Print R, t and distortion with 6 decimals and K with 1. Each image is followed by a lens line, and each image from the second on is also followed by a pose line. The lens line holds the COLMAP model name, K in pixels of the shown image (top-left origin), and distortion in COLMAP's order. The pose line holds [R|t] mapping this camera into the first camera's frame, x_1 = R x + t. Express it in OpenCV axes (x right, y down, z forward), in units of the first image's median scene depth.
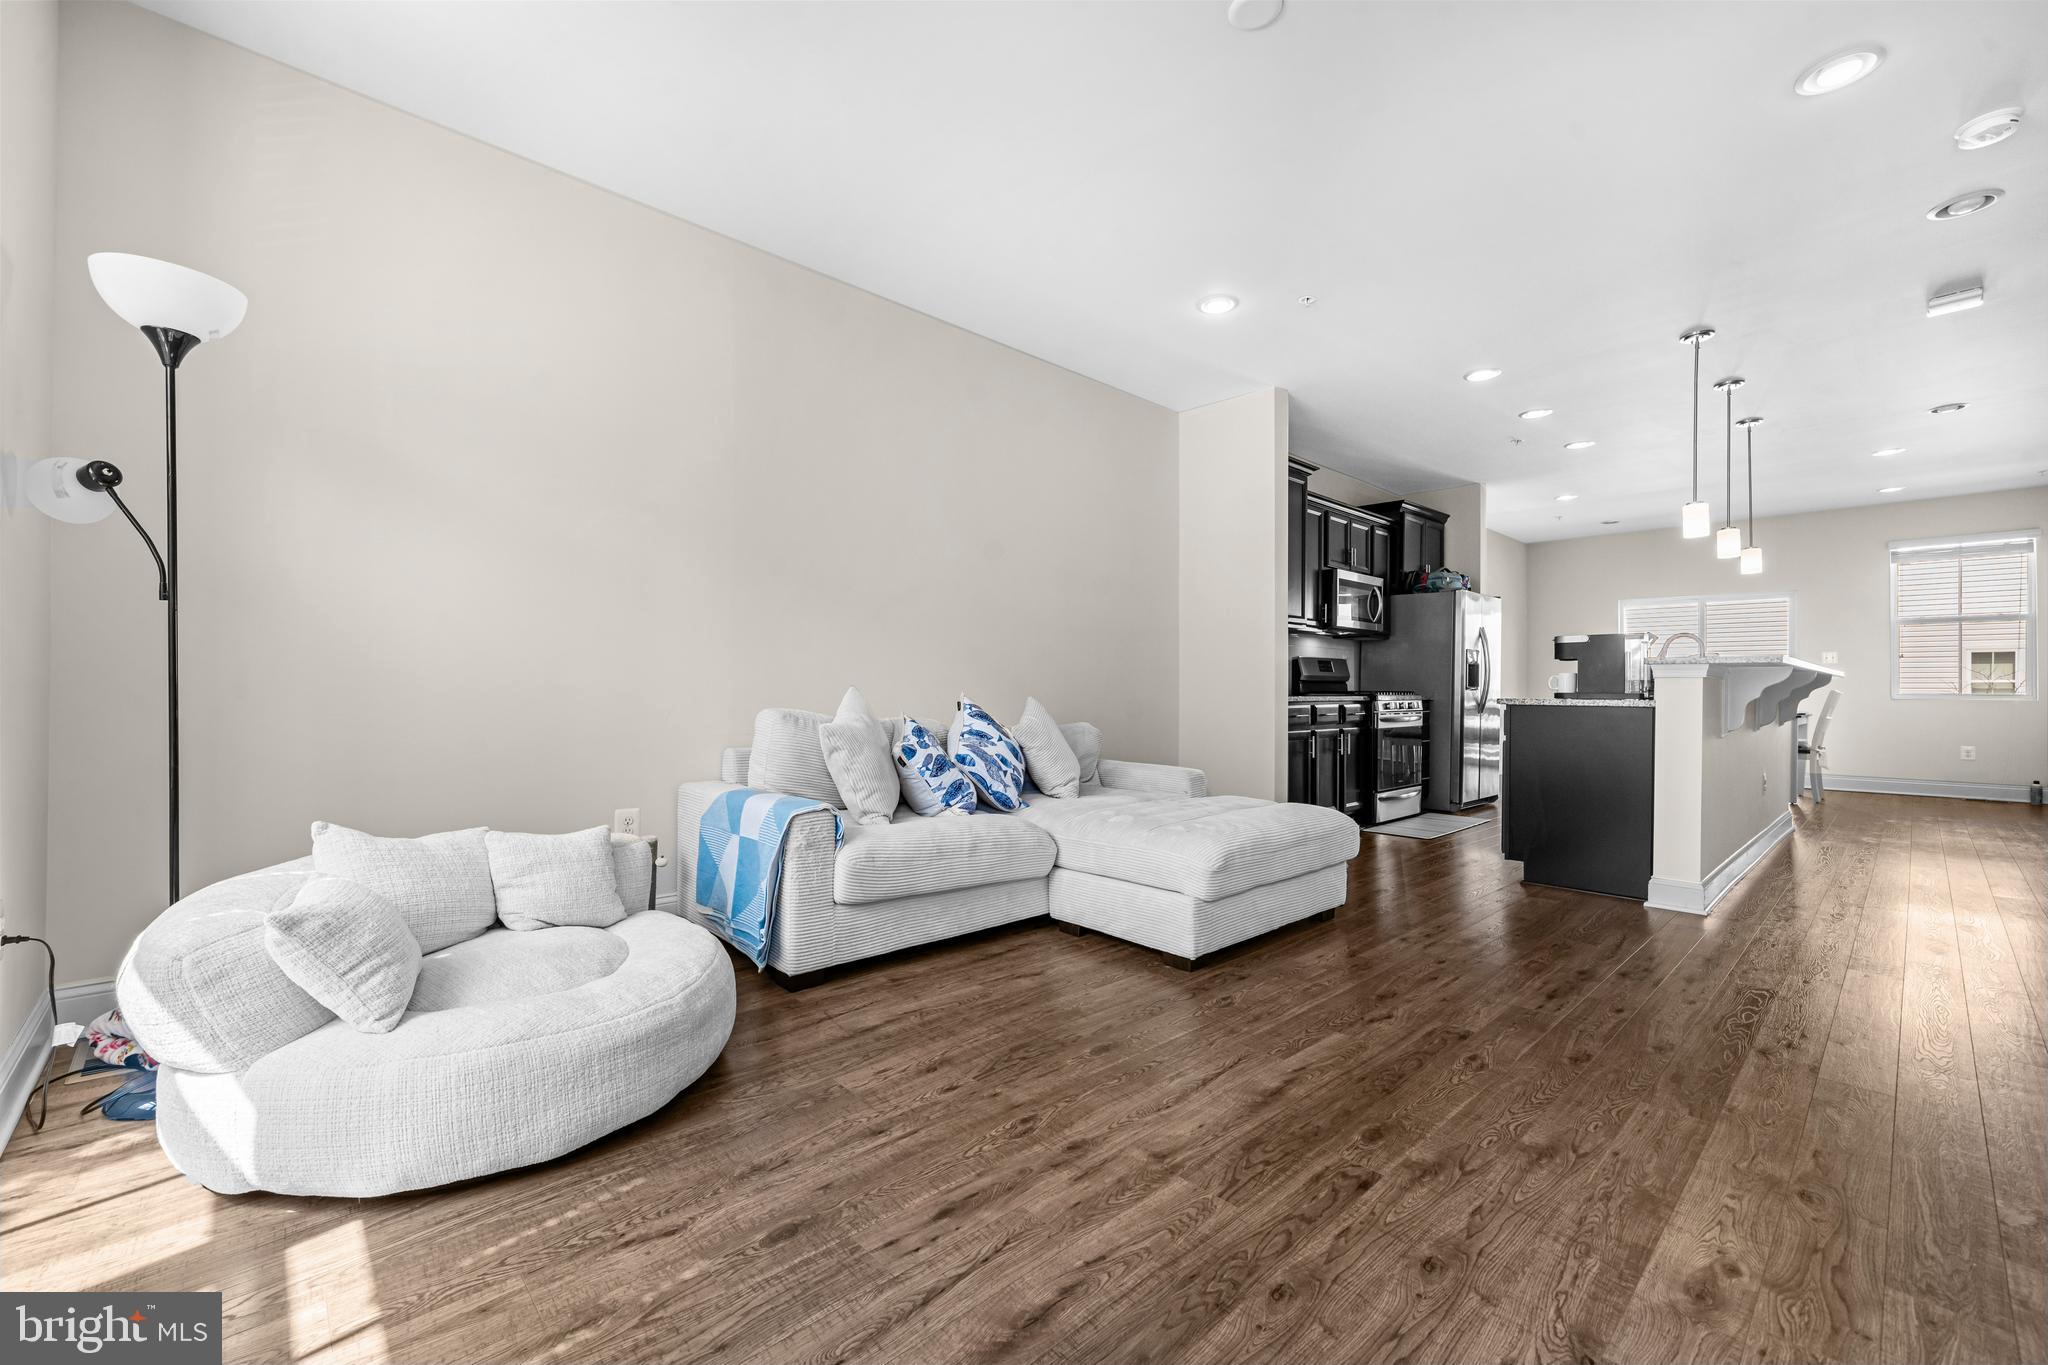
lens RADIAL K [[865.6, 0, 1039.0], [0, 865.6, 683.4], [0, 0, 1]] dist [-0.002737, 0.001279]
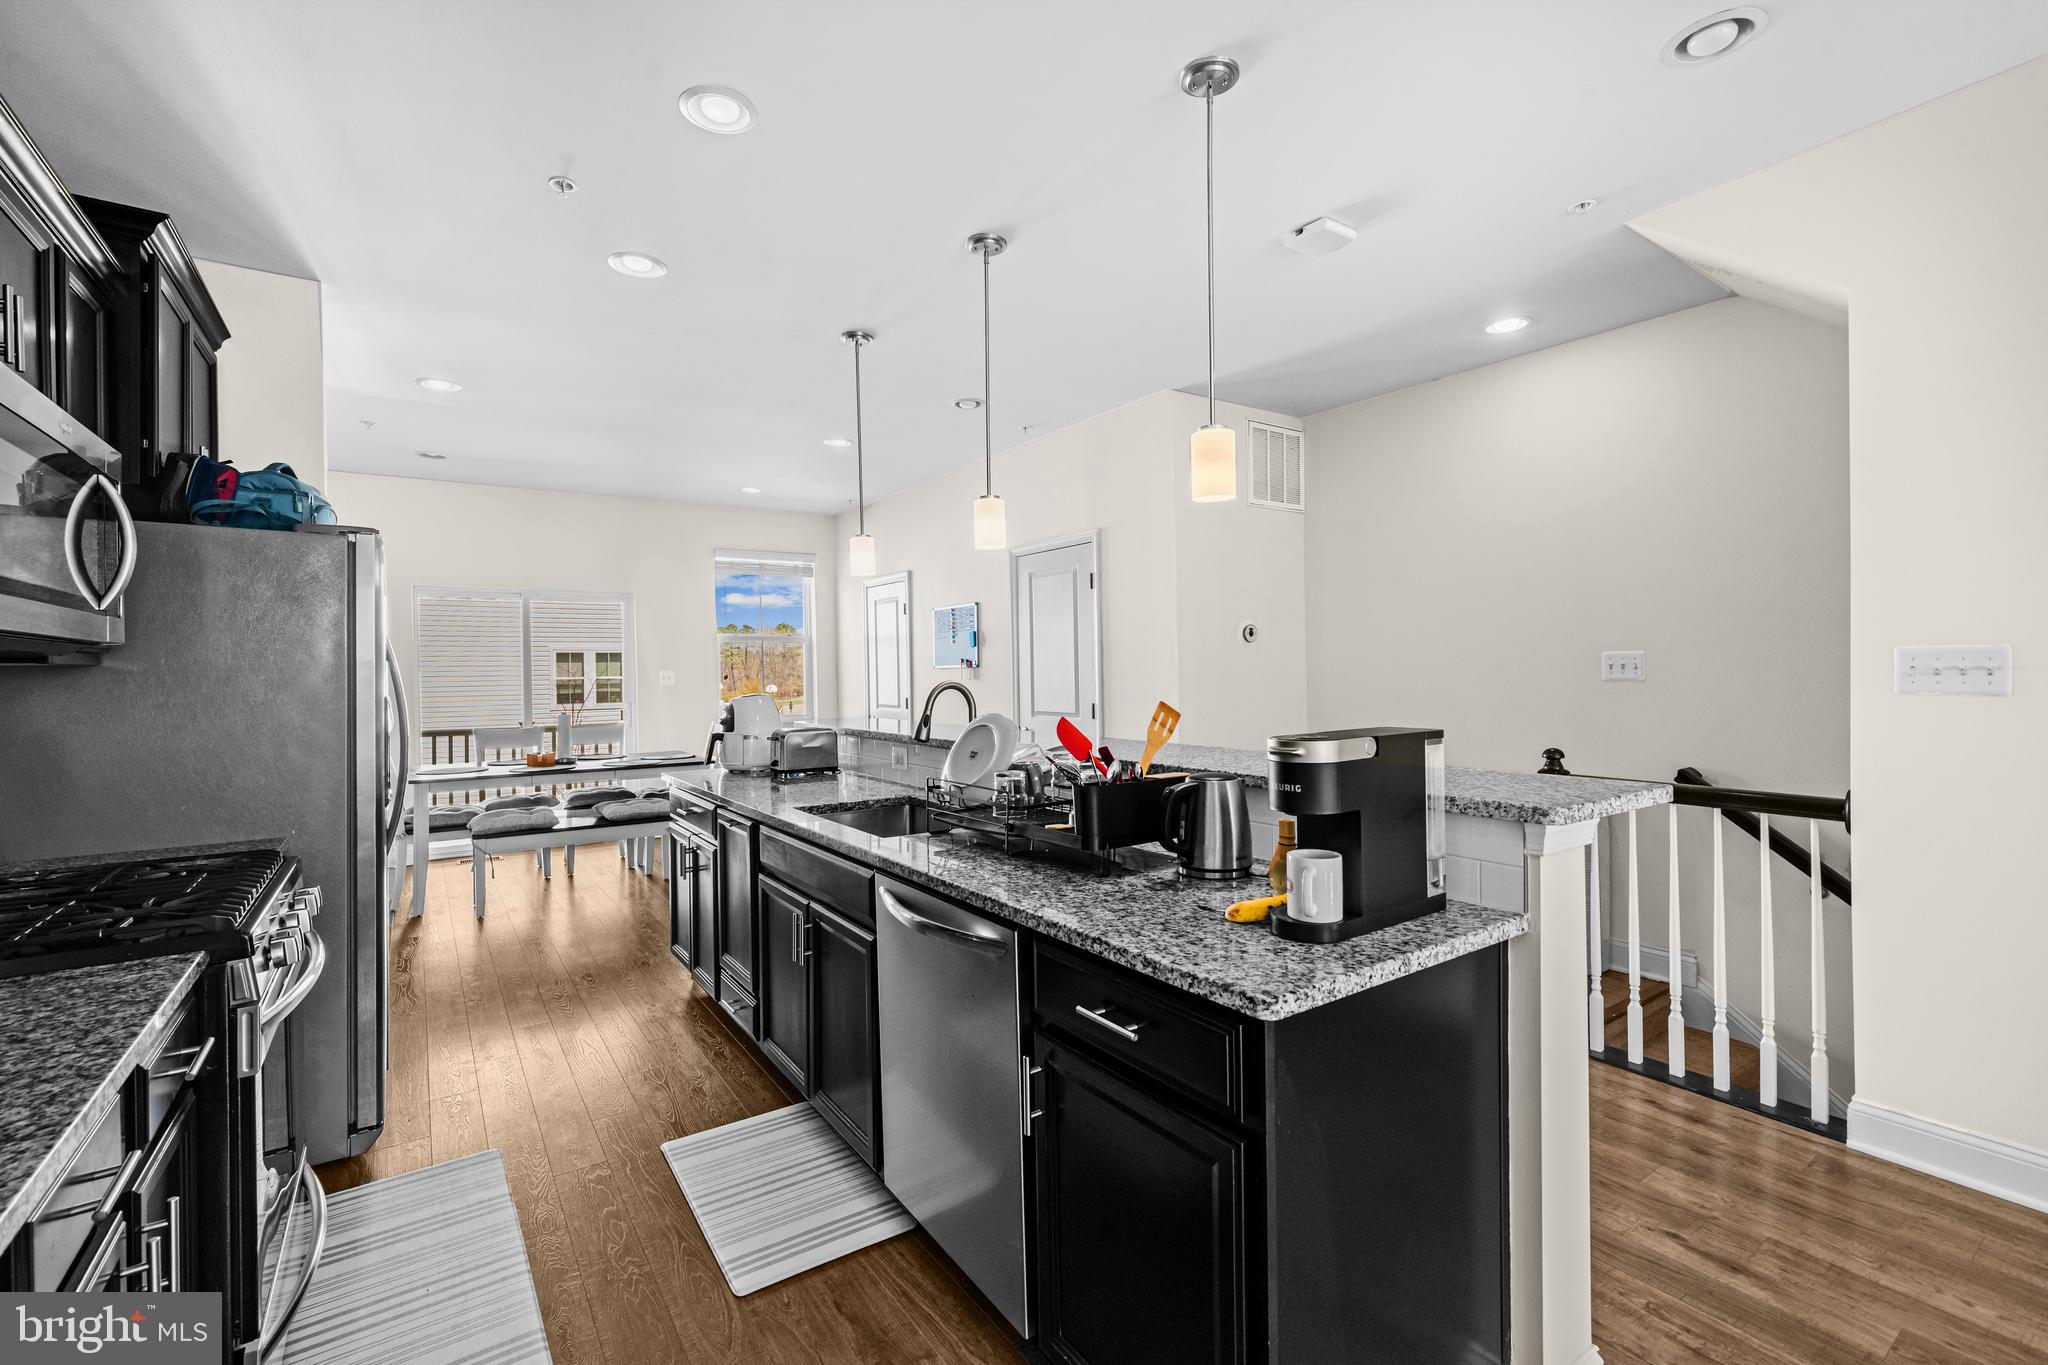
lens RADIAL K [[865.6, 0, 1019.9], [0, 865.6, 679.1], [0, 0, 1]] dist [-0.002737, 0.001279]
pose [[0.158496, -0.015741, 0.987234, 0.269313], [0.001792, 0.999876, 0.015655, -0.082232], [-0.987358, -0.000712, 0.158505, 1.048262]]
